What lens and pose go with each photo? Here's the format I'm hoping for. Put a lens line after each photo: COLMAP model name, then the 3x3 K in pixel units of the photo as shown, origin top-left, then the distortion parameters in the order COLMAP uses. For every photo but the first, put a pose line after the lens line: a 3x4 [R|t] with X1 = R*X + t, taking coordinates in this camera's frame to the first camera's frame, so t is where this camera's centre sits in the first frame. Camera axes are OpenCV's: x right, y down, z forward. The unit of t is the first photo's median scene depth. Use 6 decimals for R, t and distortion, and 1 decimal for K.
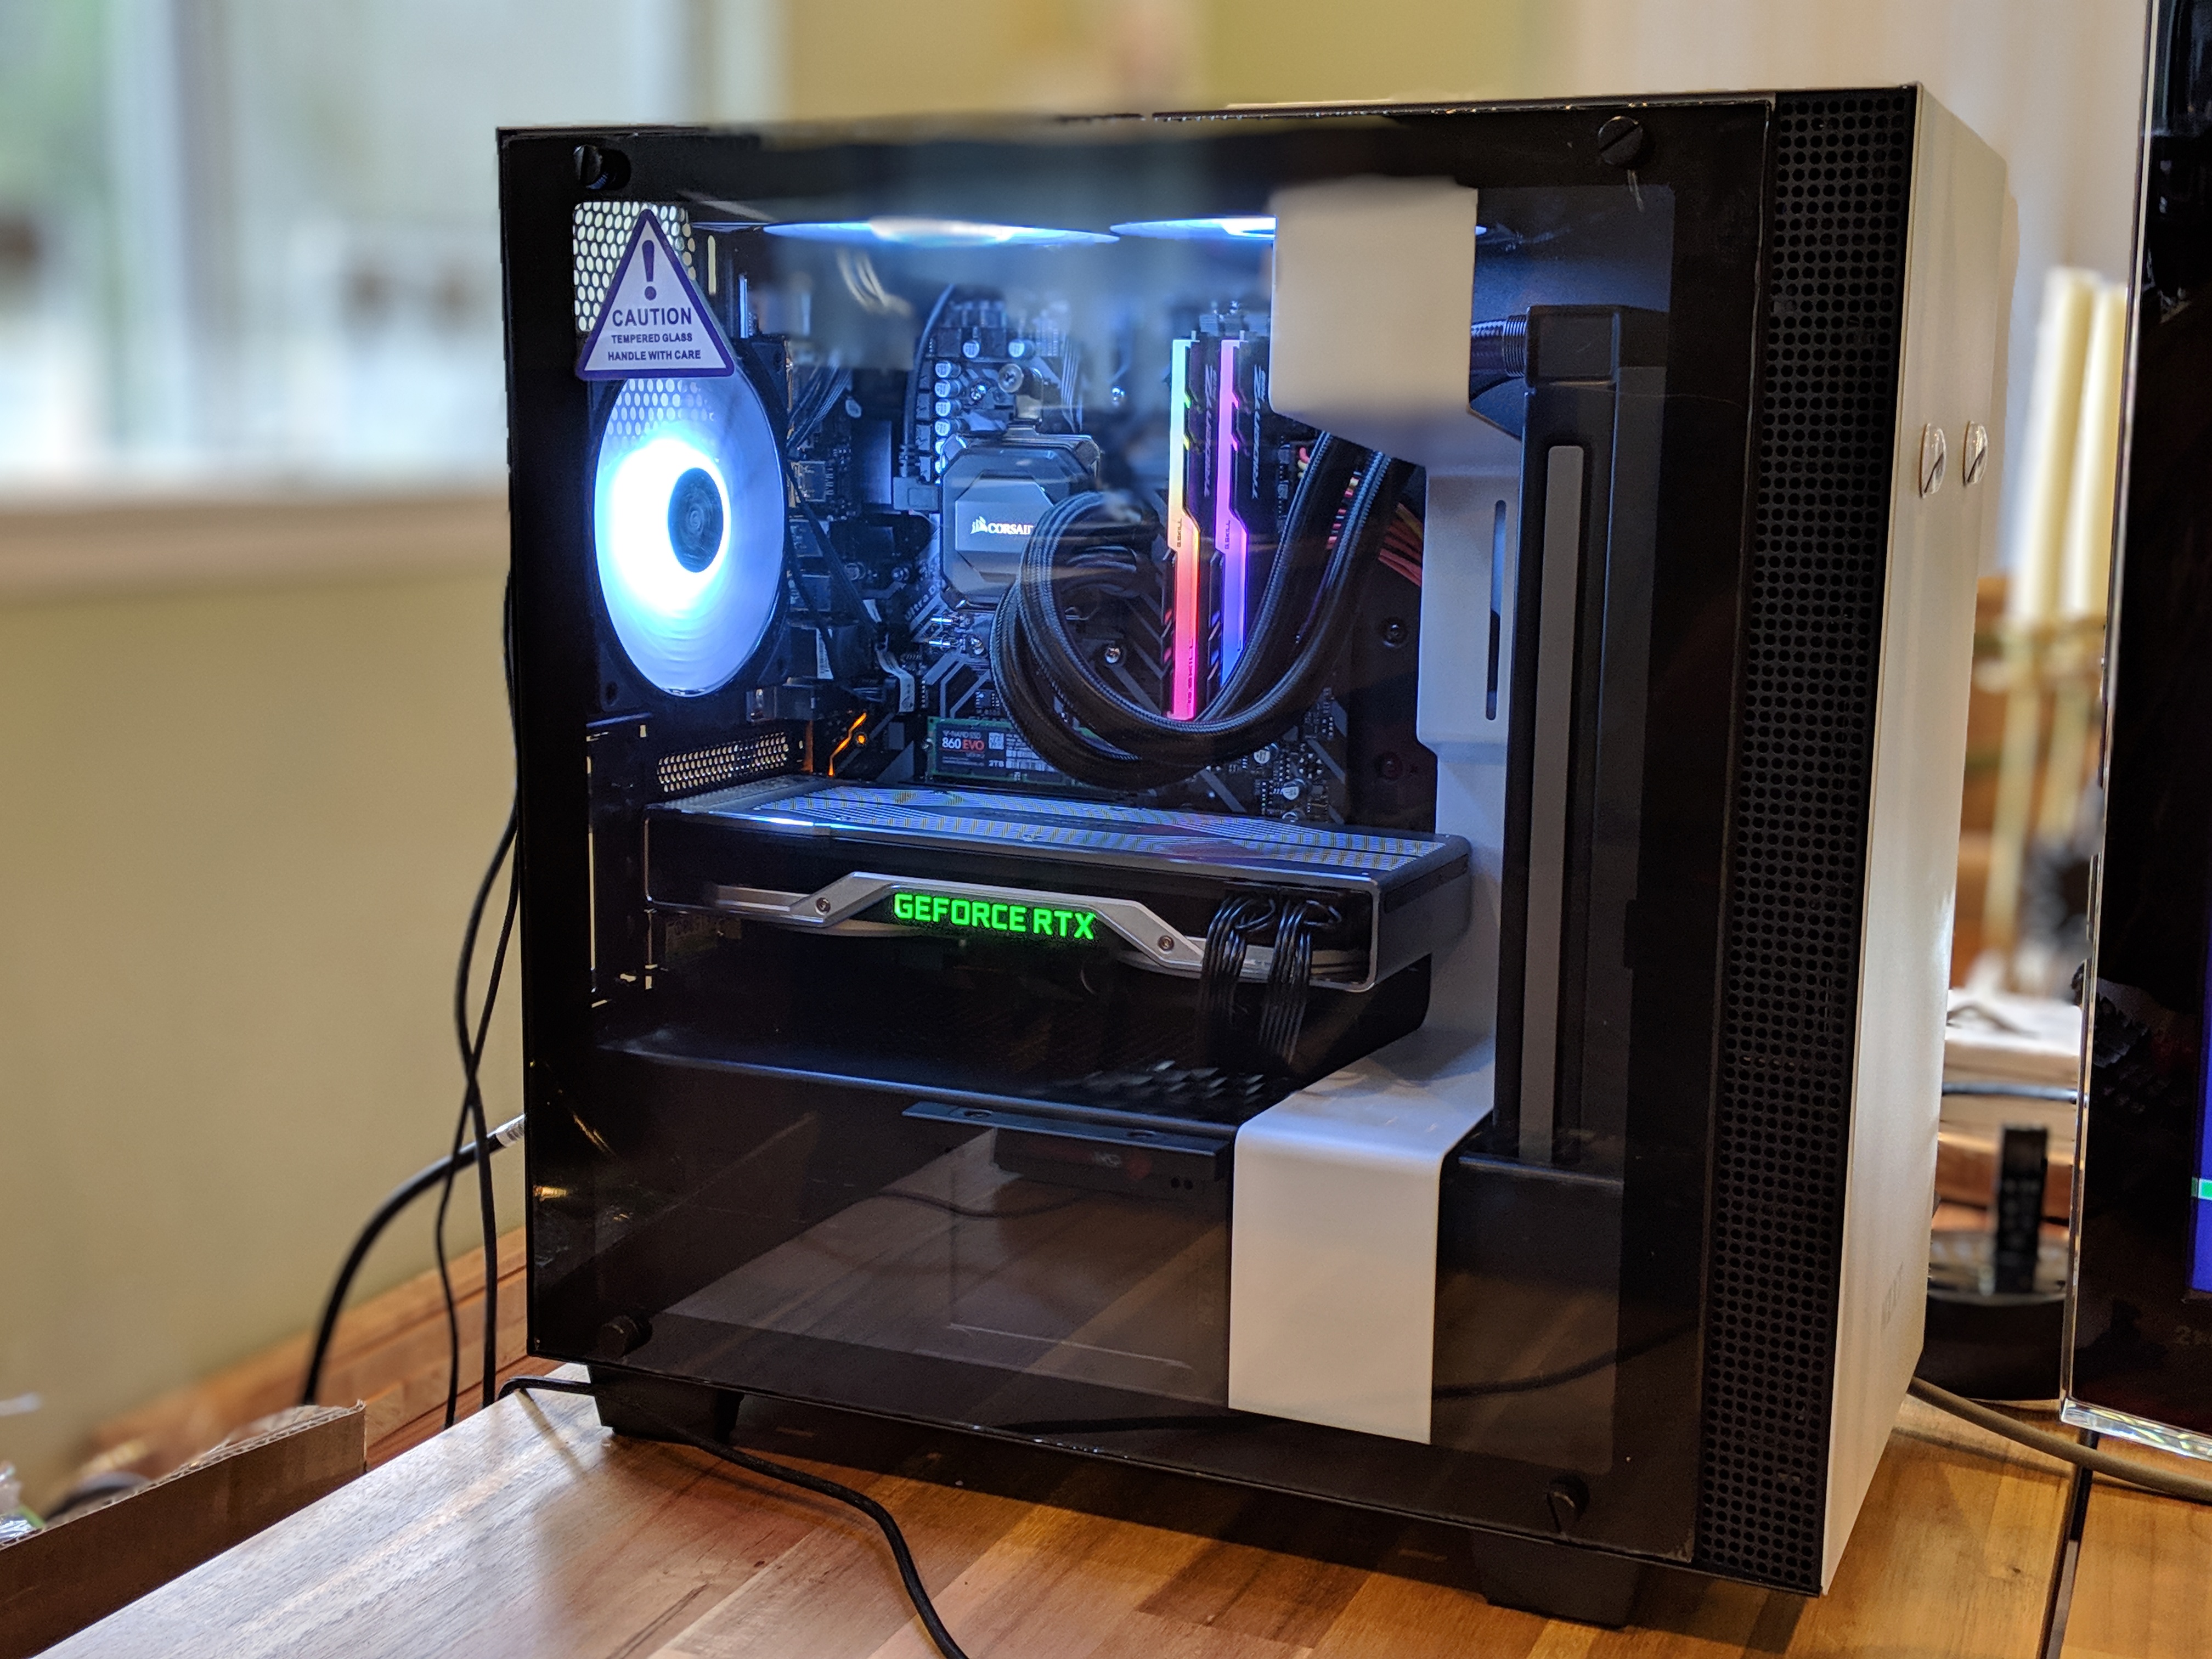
lens RADIAL K [[2634.4, 0, 1108.7], [0, 2634.4, 866.3], [0, 0, 1]] dist [0.234705, -0.711627]
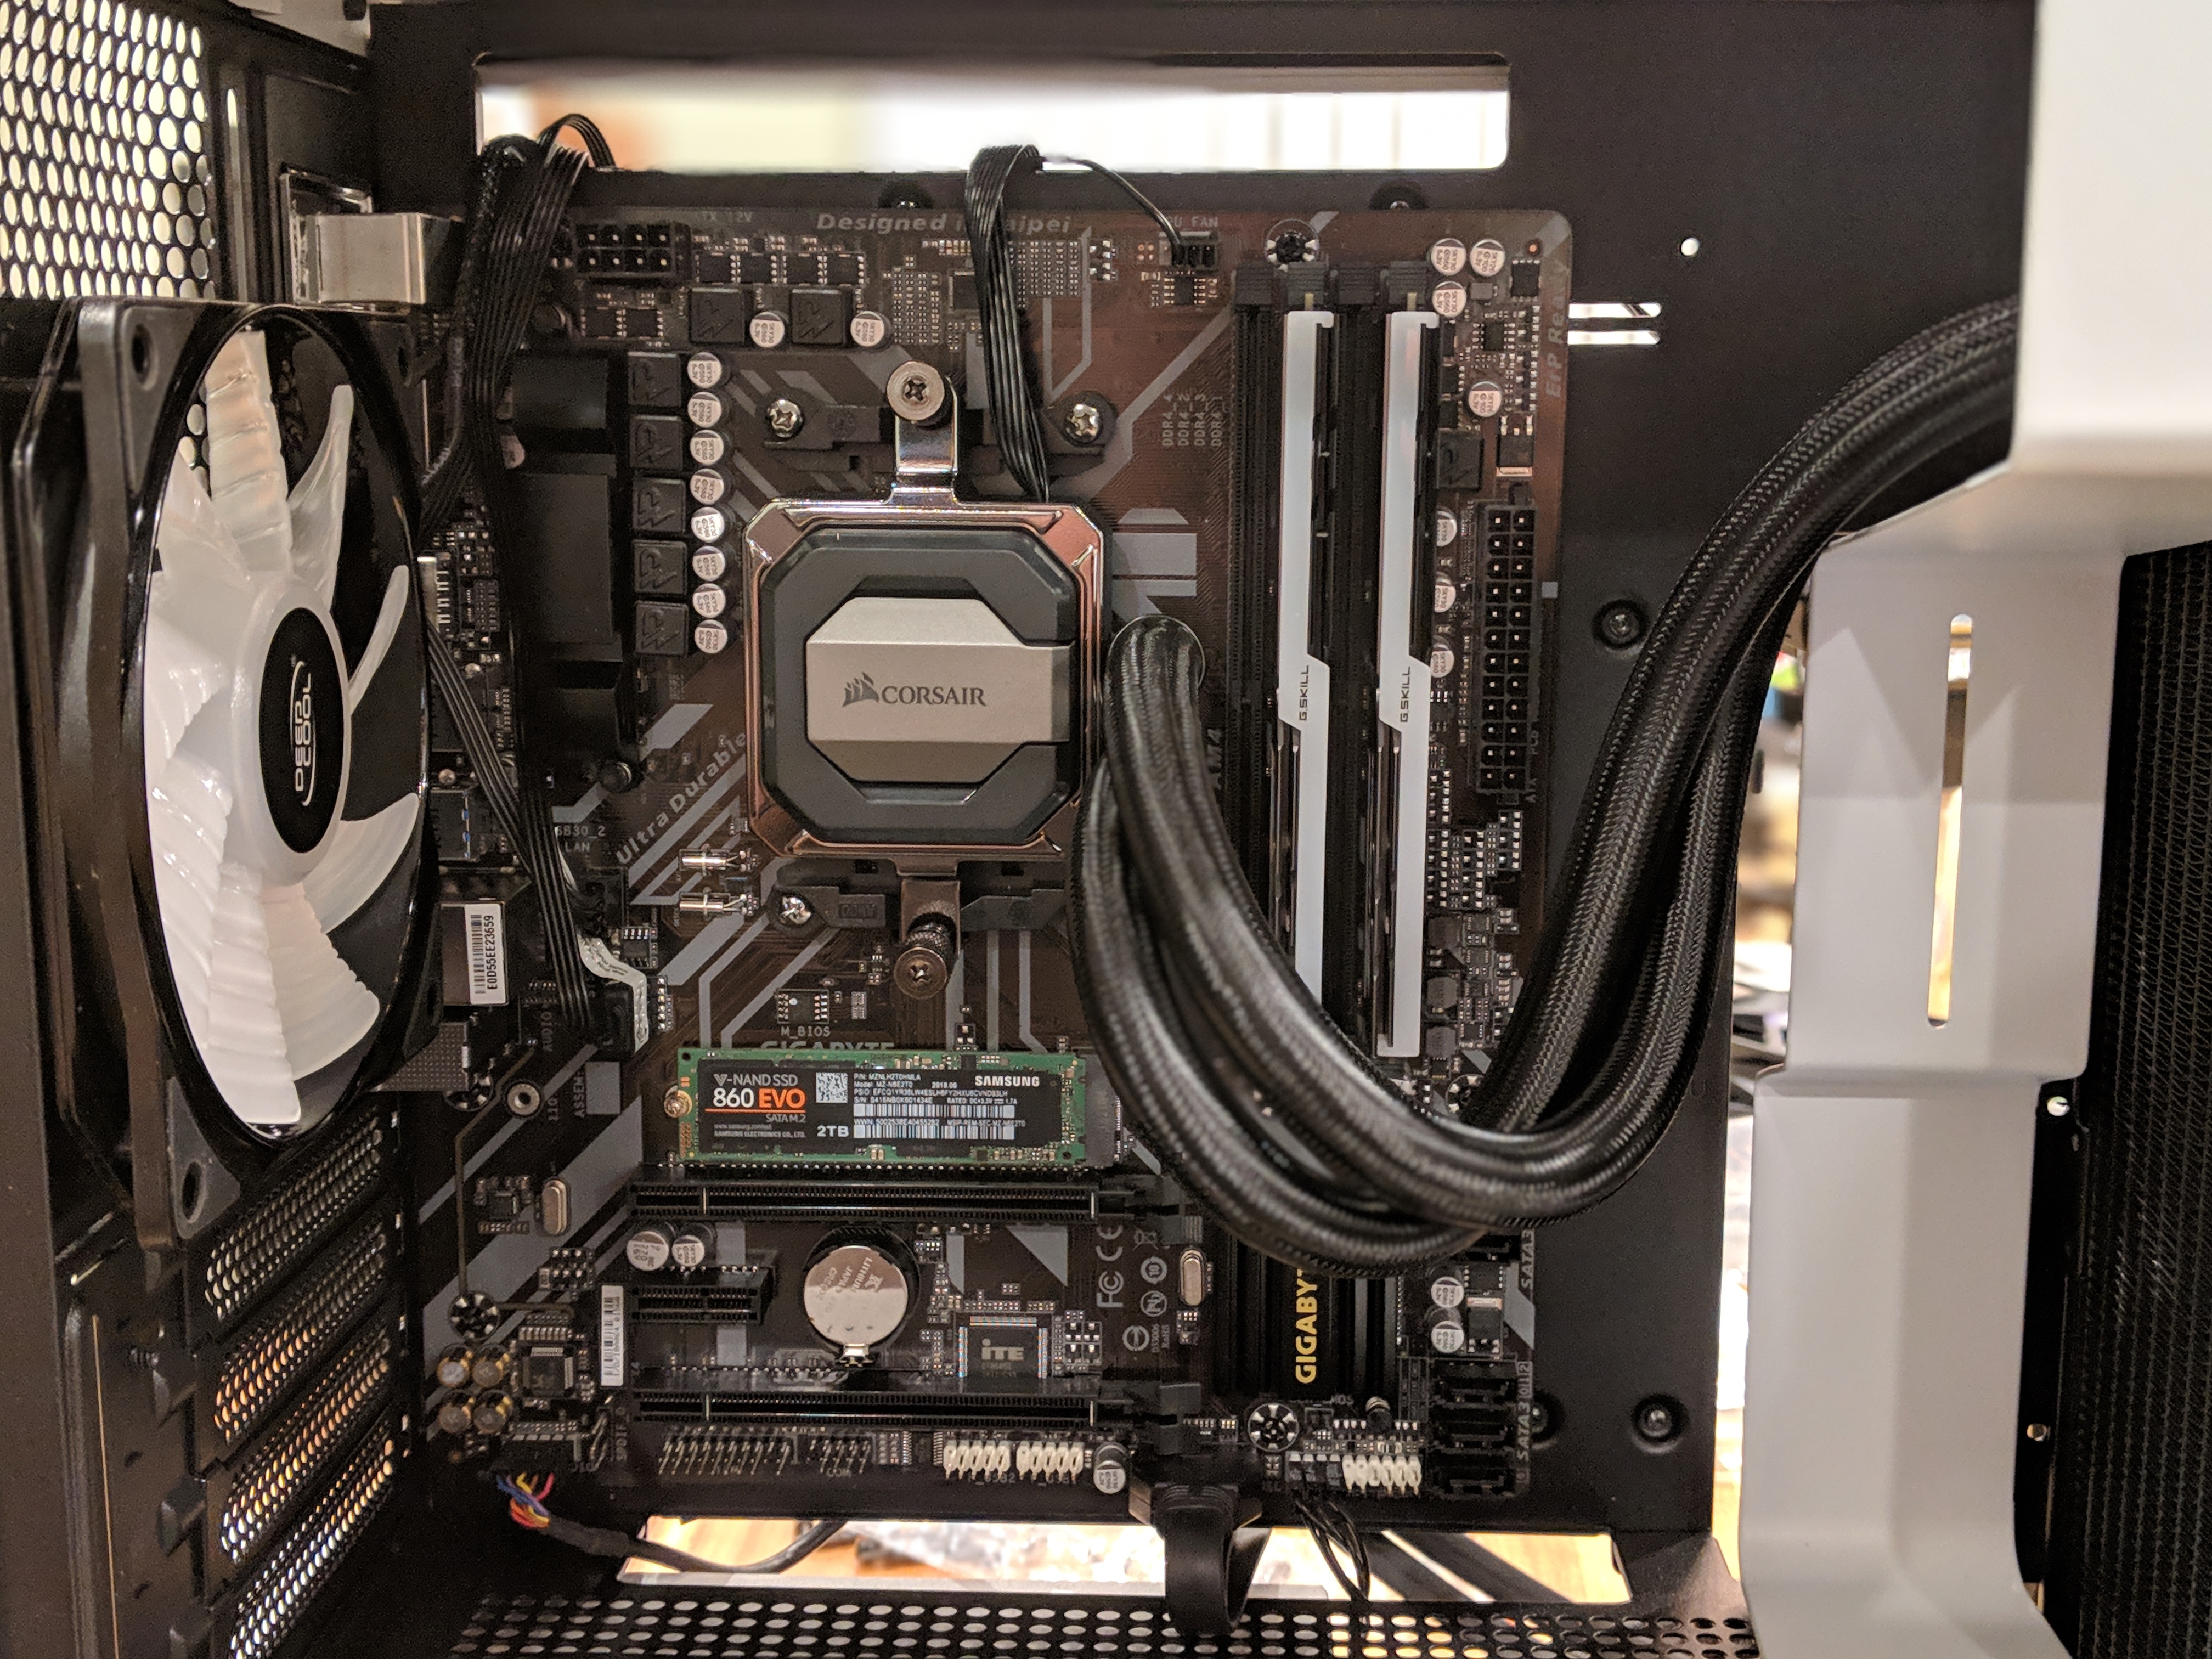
lens RADIAL K [[2658.7, 0, 1101.5], [0, 2658.7, 838.2], [0, 0, 1]] dist [0.265809, -0.994595]
pose [[0.931980, -0.073416, 0.354997, -0.191725], [0.073032, 0.997224, 0.014501, -0.109537], [-0.355077, 0.012411, 0.934755, 0.542770]]
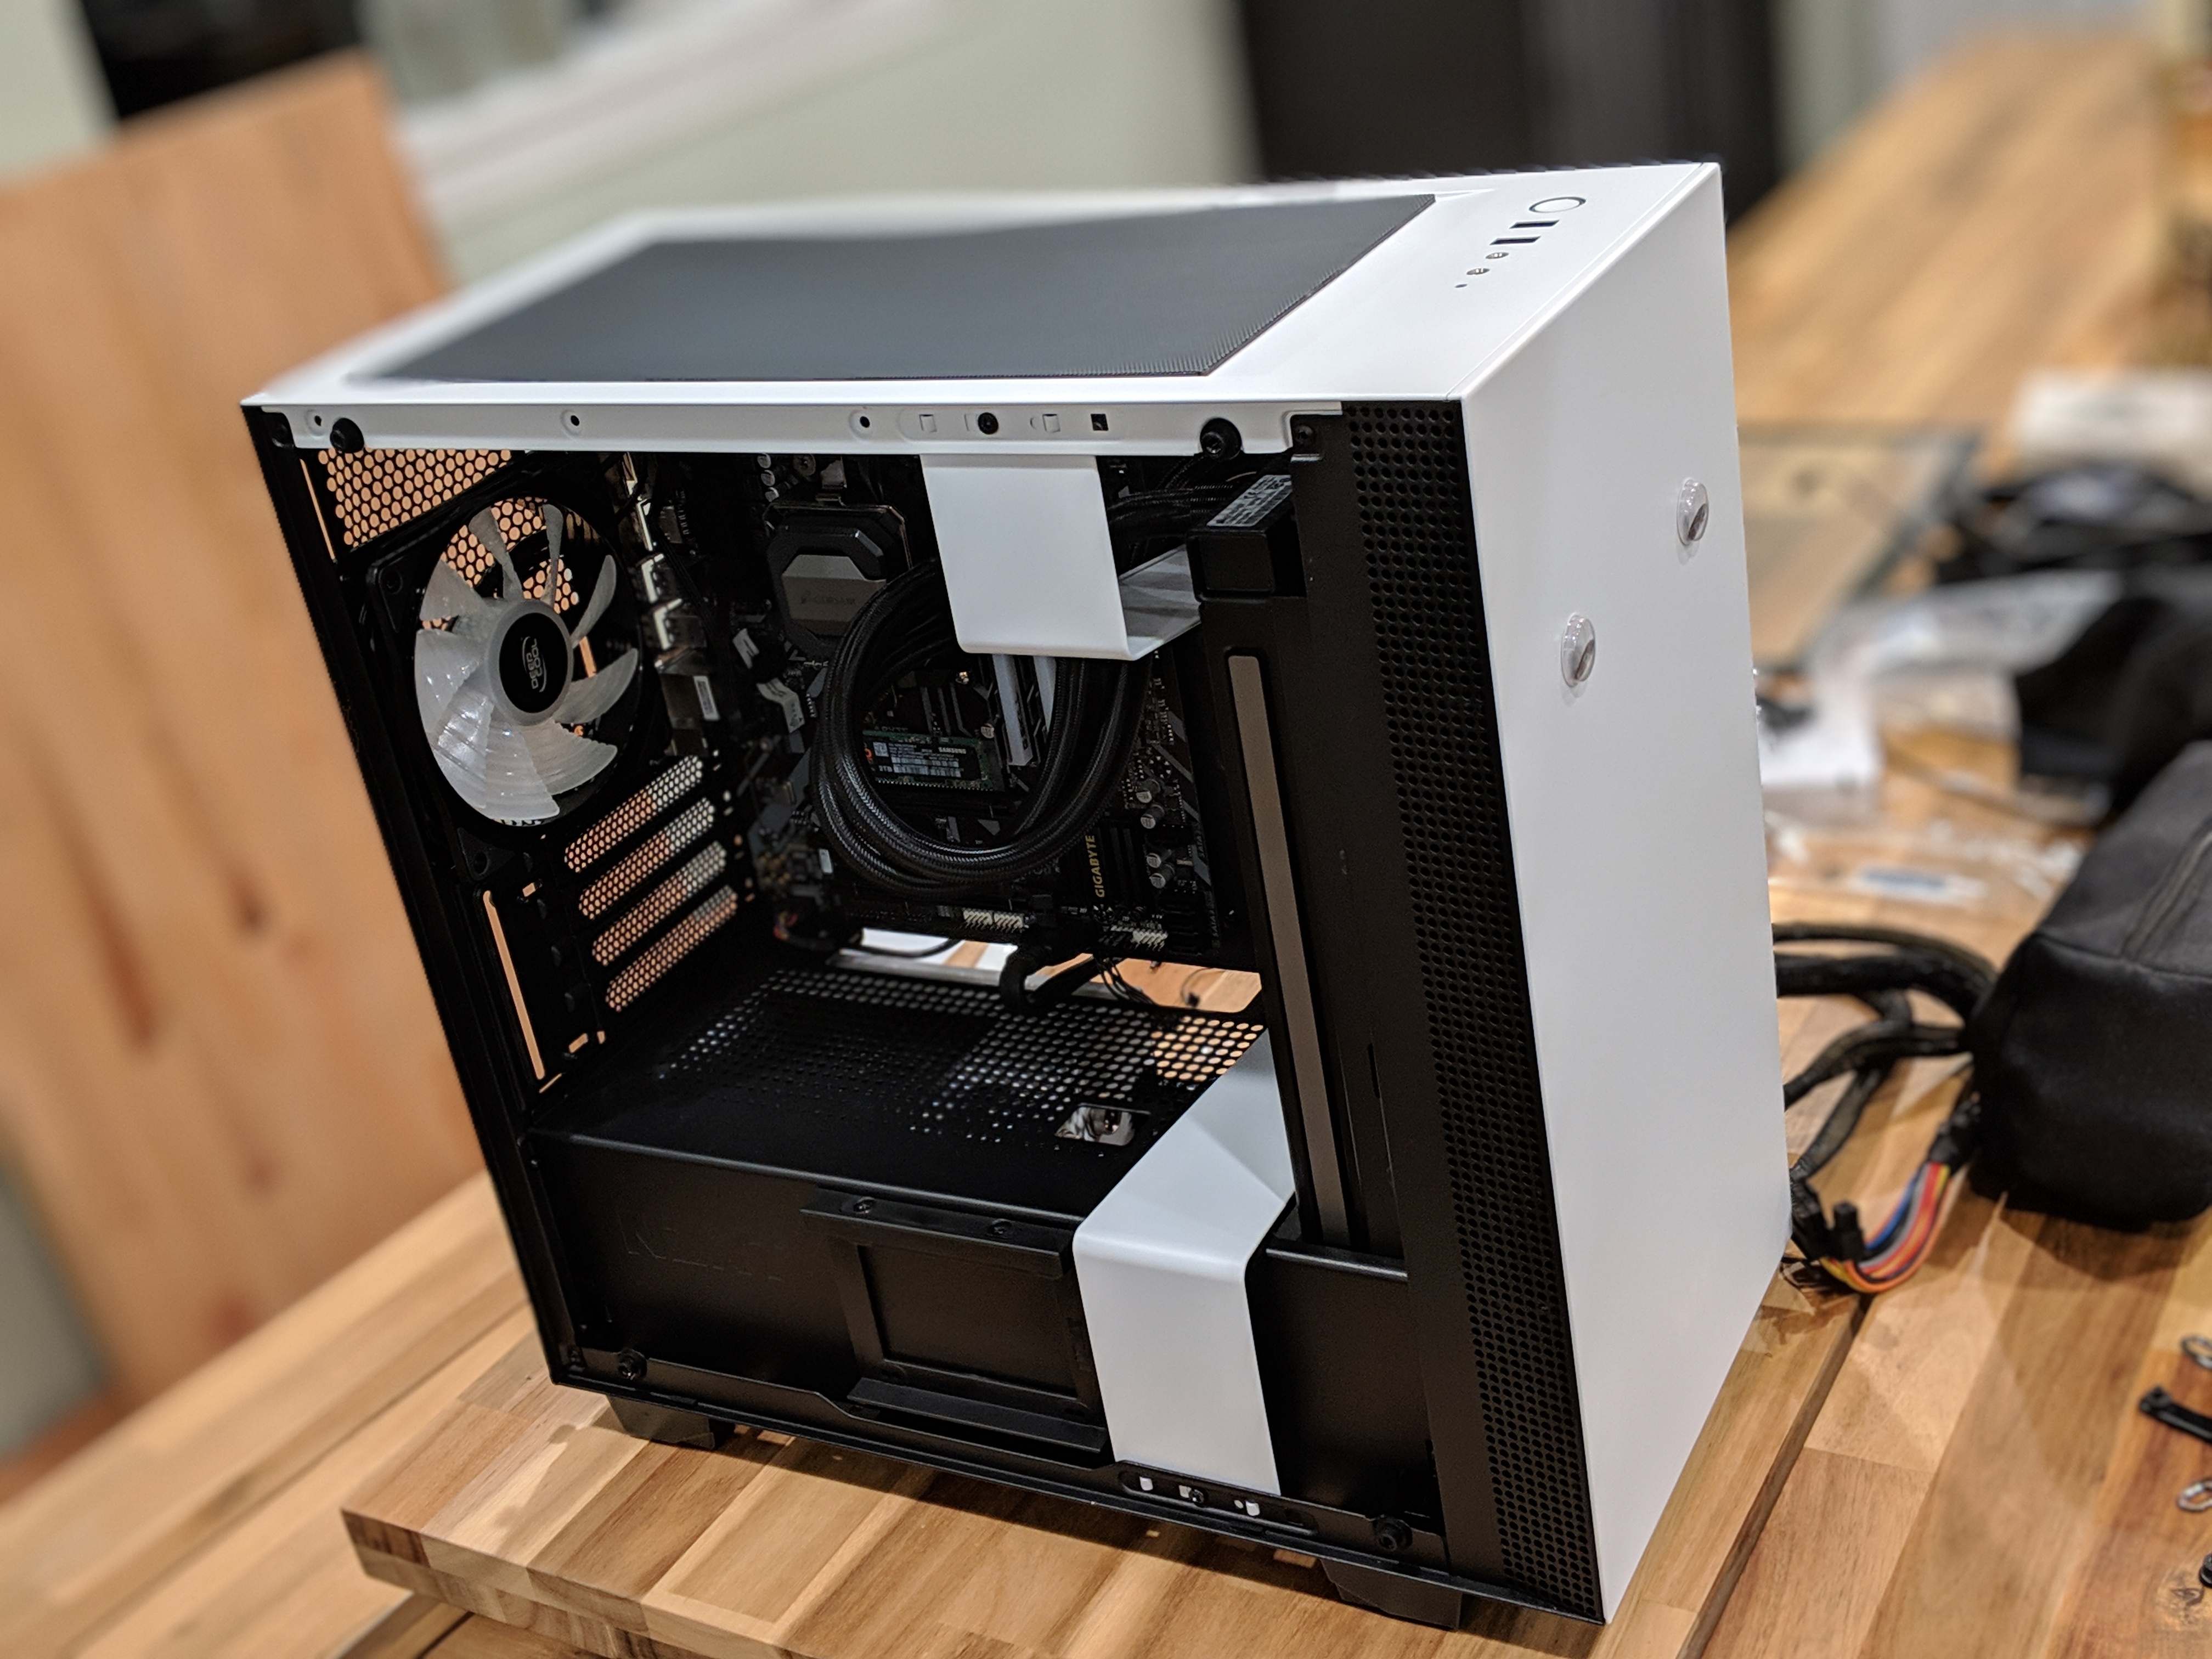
lens RADIAL K [[2674.8, 0, 1098.5], [0, 2674.8, 800.0], [0, 0, 1]] dist [0.136943, -0.015268]
pose [[0.979795, -0.129022, -0.152826, 0.223833], [0.165532, 0.951978, 0.257560, -0.318237], [0.112256, -0.277654, 0.954100, -0.020024]]
